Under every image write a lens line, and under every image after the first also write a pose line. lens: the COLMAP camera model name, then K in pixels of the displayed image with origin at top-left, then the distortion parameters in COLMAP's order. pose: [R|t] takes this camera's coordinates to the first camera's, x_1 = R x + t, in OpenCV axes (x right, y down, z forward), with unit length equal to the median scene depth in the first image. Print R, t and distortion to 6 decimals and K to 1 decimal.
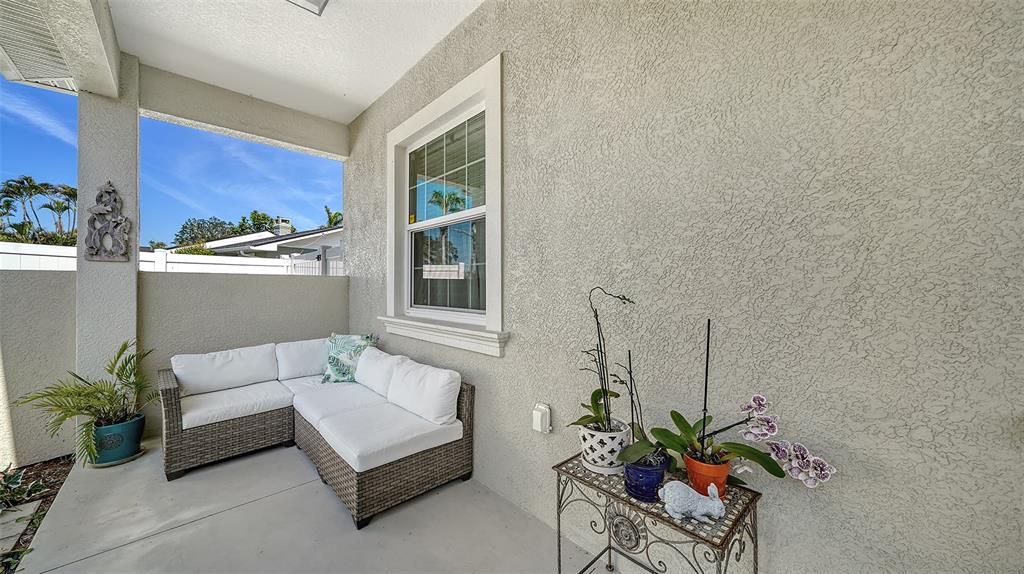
lens RADIAL K [[357.5, 0, 514.9], [0, 357.5, 284.2], [0, 0, 1]] dist [0.000278, -0.000513]
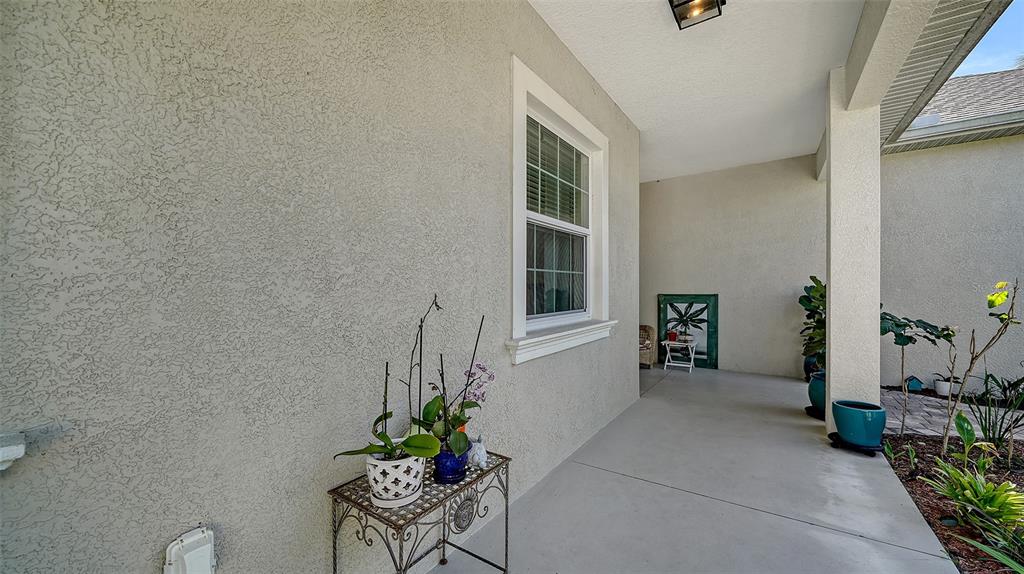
lens RADIAL K [[388.4, 0, 514.0], [0, 388.4, 289.3], [0, 0, 1]] dist [0.003078, -0.000724]
pose [[-0.212964, -0.004955, 0.977048, -0.709069], [-0.000576, 0.999988, 0.004946, -0.011828], [-0.977060, 0.000491, -0.212964, 0.865492]]
